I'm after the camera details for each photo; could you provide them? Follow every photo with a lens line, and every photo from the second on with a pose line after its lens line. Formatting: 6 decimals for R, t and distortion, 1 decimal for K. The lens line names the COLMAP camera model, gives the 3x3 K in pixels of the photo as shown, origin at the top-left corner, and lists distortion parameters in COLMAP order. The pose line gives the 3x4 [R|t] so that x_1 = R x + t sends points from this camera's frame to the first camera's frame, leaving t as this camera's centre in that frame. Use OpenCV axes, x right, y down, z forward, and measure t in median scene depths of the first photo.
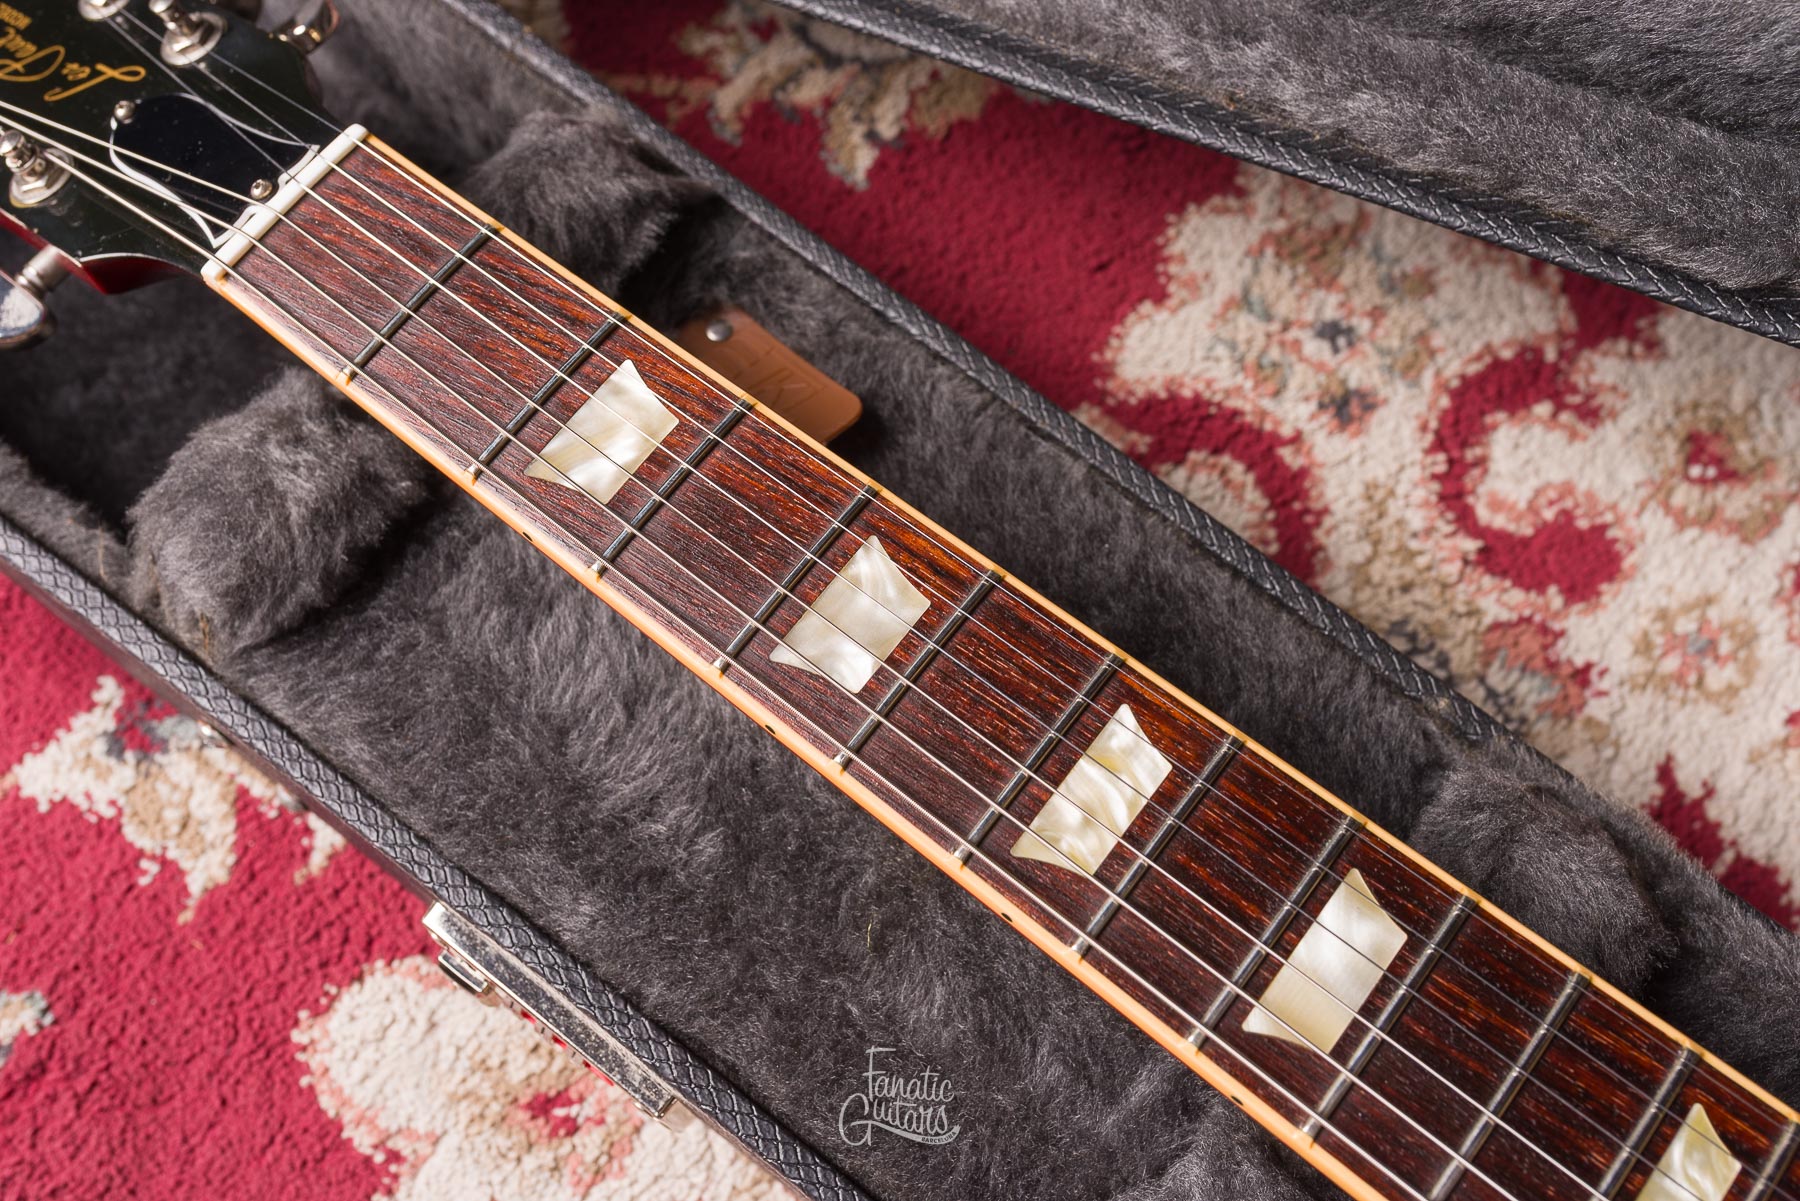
lens RADIAL K [[1785.6, 0, 889.1], [0, 1785.6, 592.1], [0, 0, 1]] dist [0.004066, 0.000000]
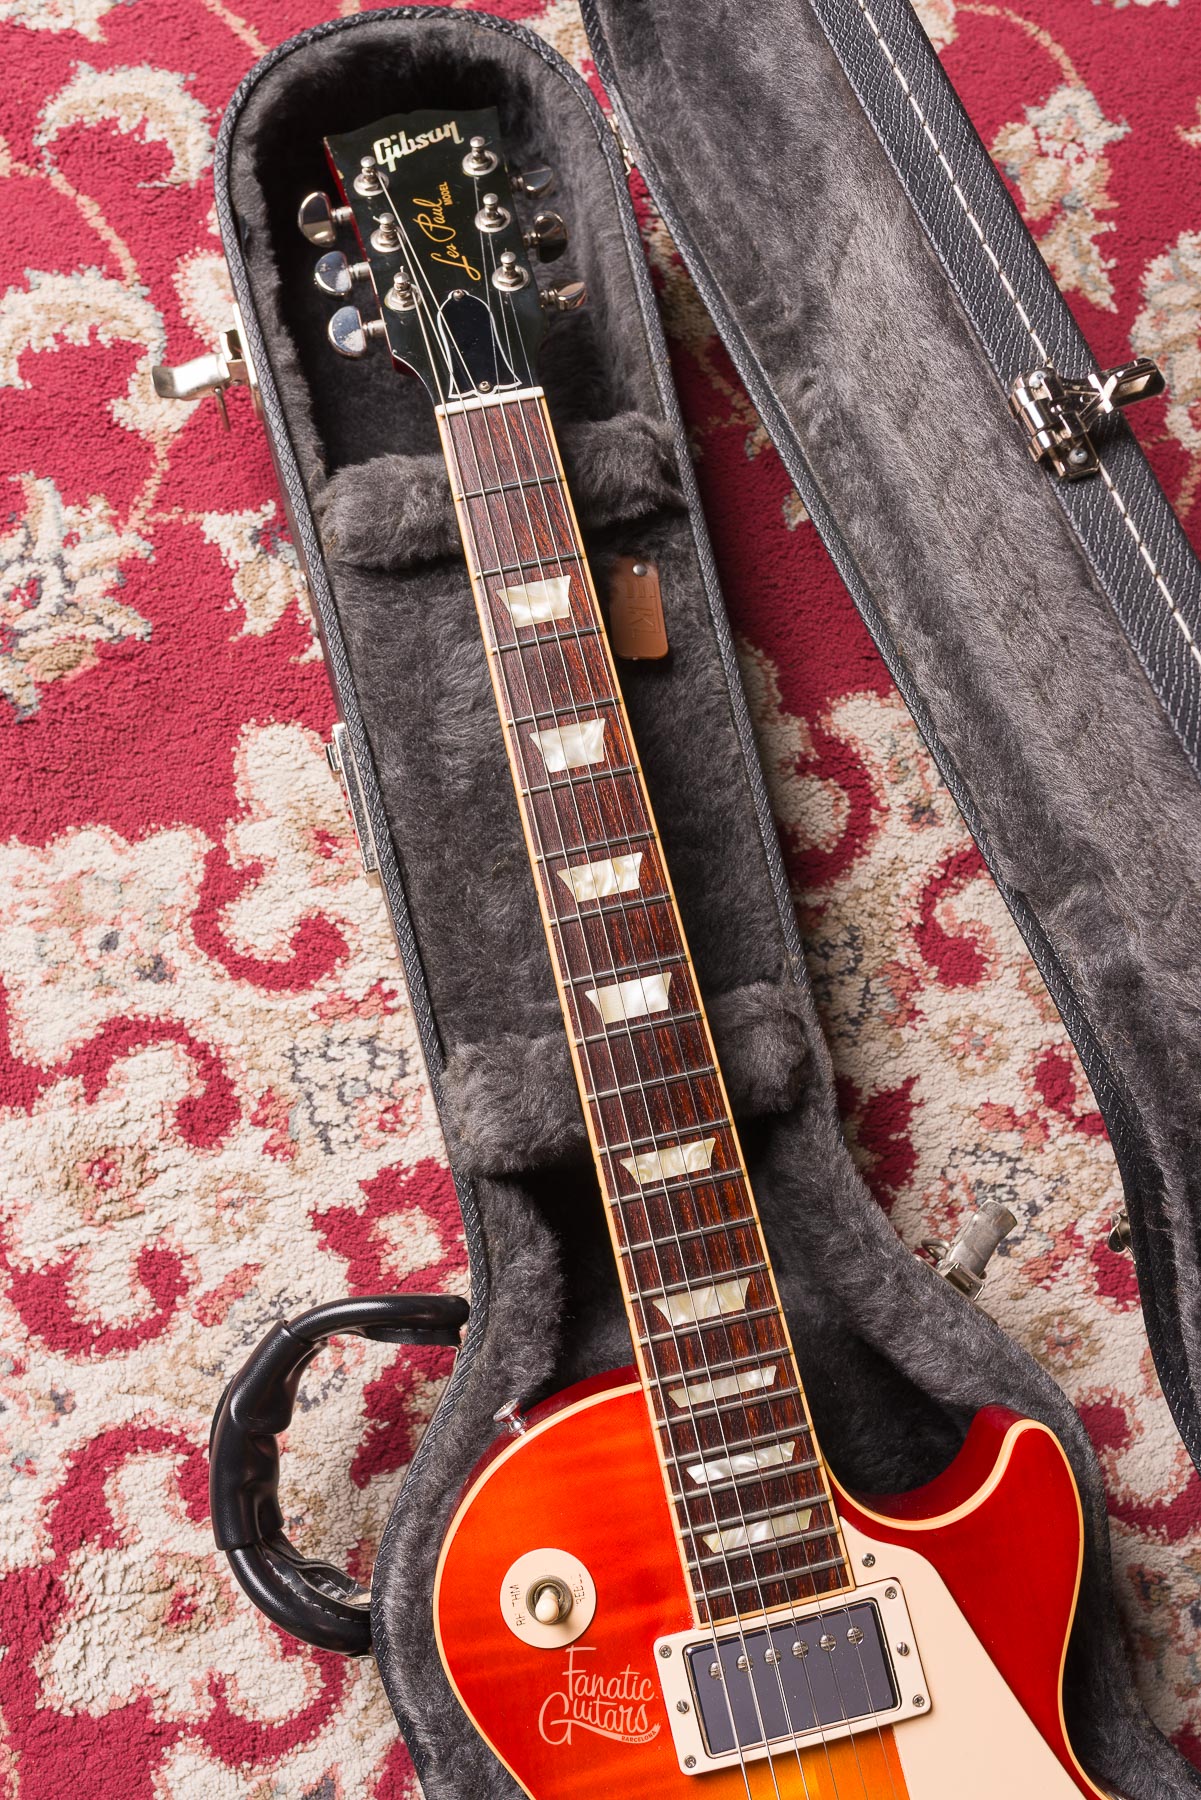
lens RADIAL K [[1739.1, 0, 604.9], [0, 1739.1, 891.0], [0, 0, 1]] dist [0.003593, 0.000000]
pose [[0.779623, 0.624832, -0.042112, 0.144900], [-0.609579, 0.772564, 0.177649, -0.168988], [0.143535, -0.112829, 0.983193, -0.738569]]
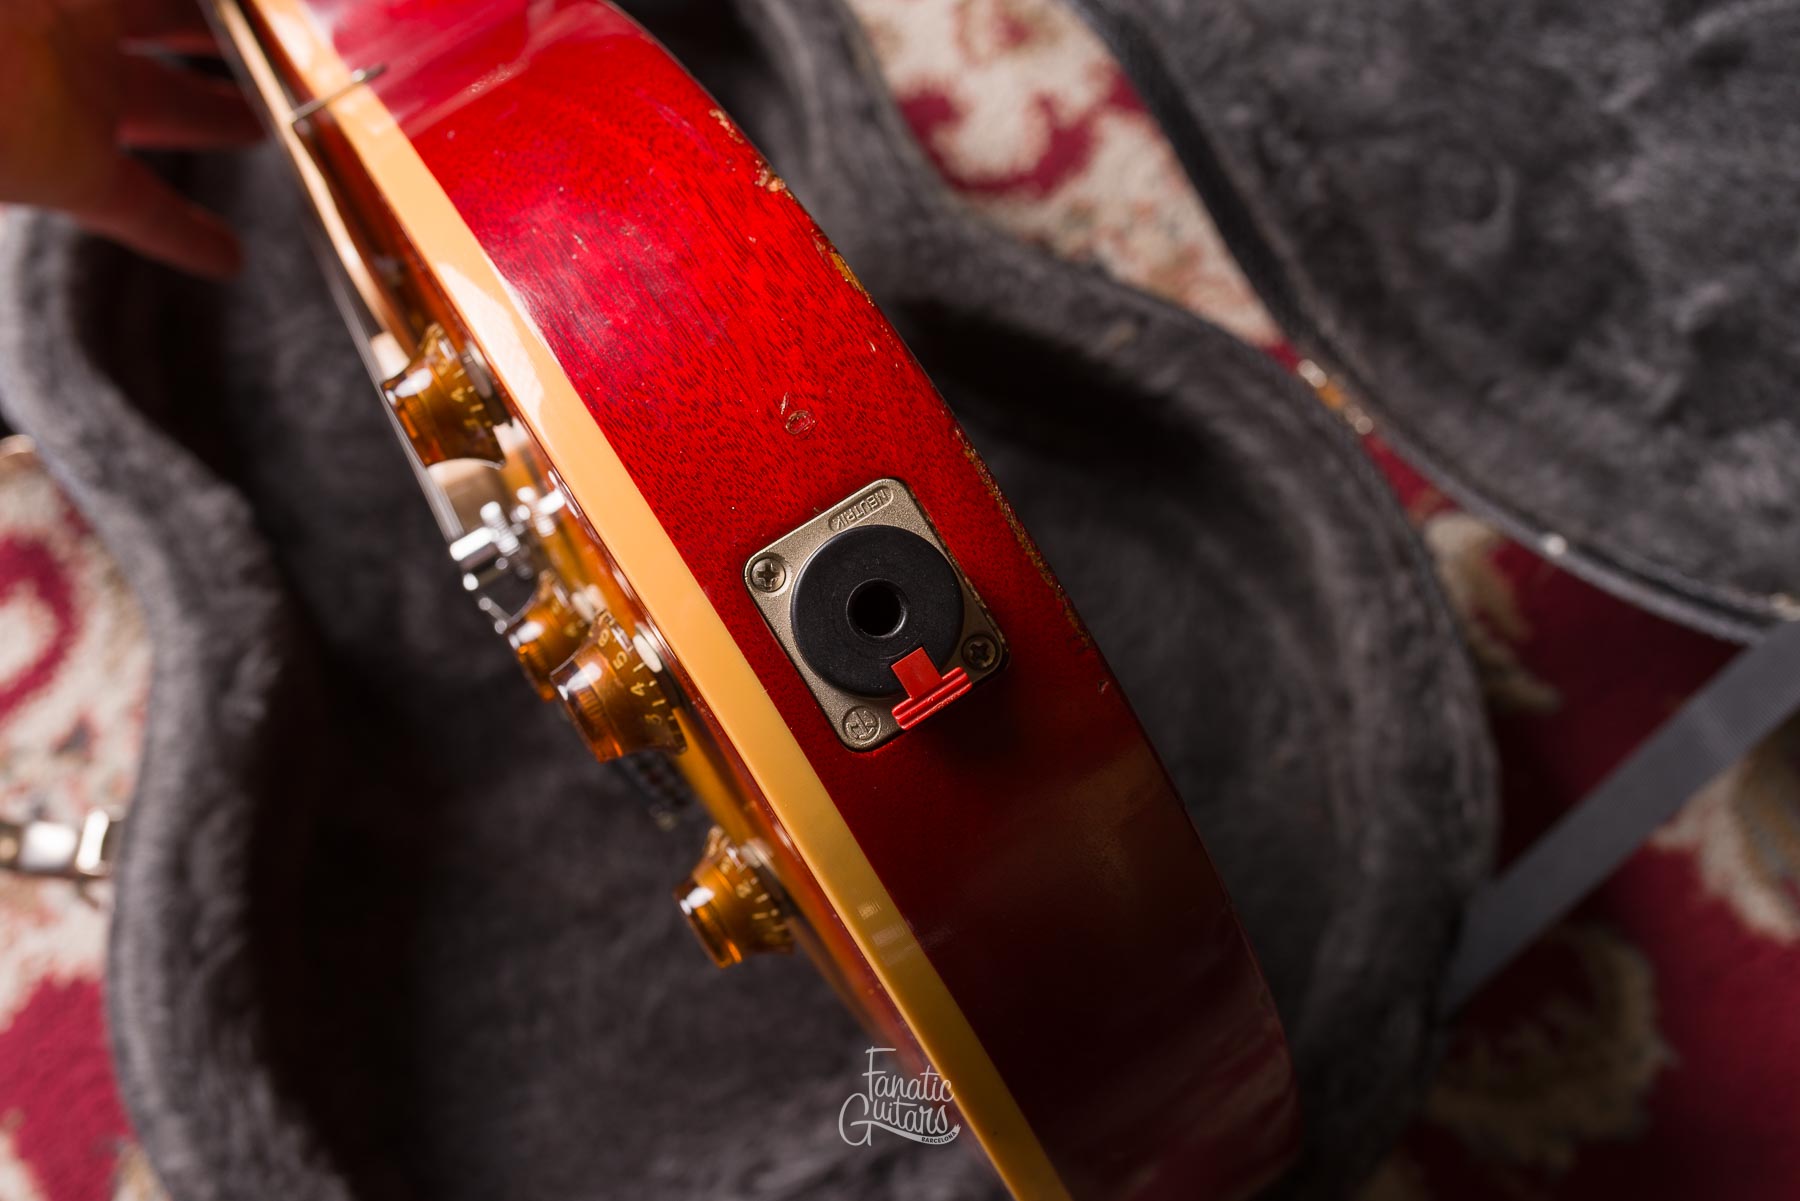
lens RADIAL K [[1785.6, 0, 929.2], [0, 1785.6, 576.3], [0, 0, 1]] dist [0.004066, 0.000000]
pose [[0.937505, 0.339263, -0.077367, 1.009445], [-0.338566, 0.940677, 0.022361, 0.556007], [0.080364, 0.005230, 0.996752, -0.526188]]
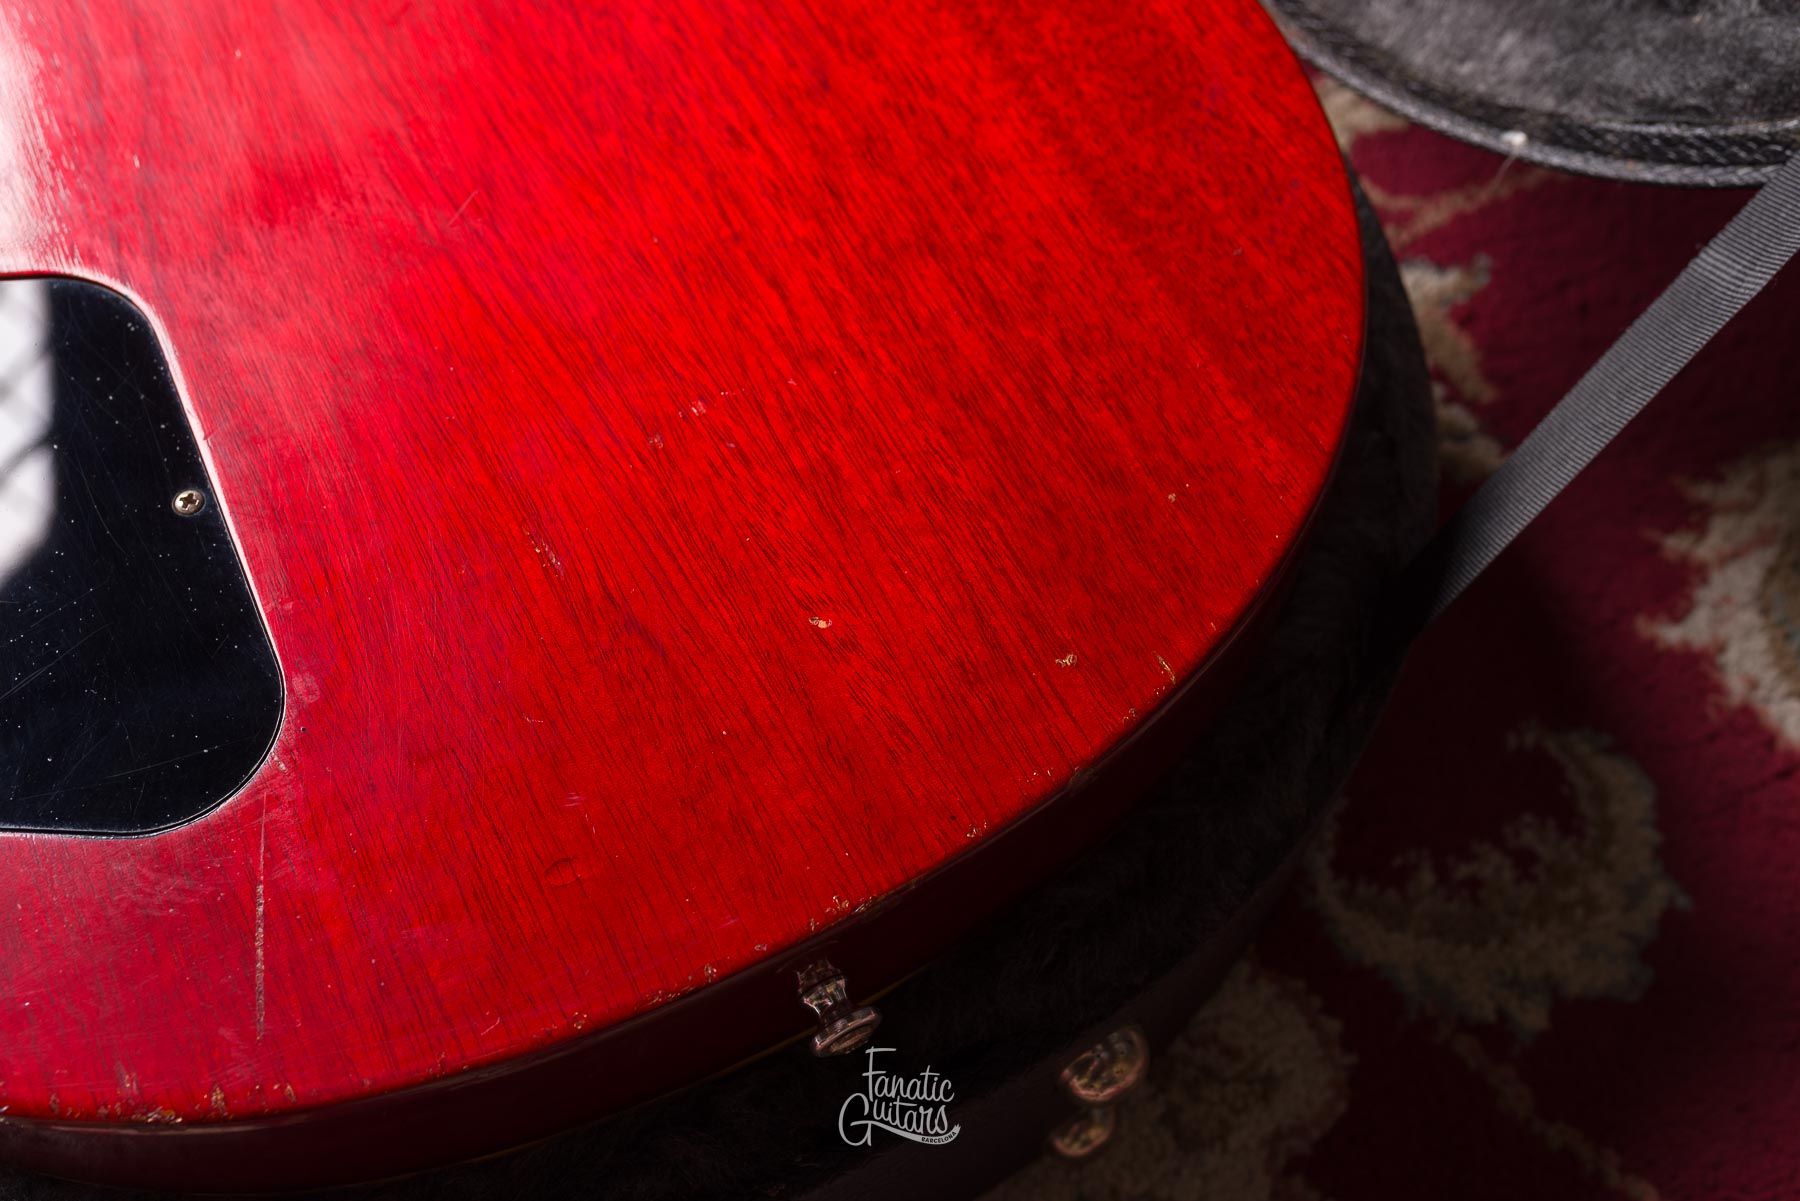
lens RADIAL K [[1785.6, 0, 919.6], [0, 1785.6, 595.1], [0, 0, 1]] dist [0.004066, 0.000000]
pose [[0.918569, 0.366828, -0.147202, 1.218913], [-0.382860, 0.918300, -0.100715, 0.813630], [0.098231, 0.148871, 0.983965, -0.225298]]
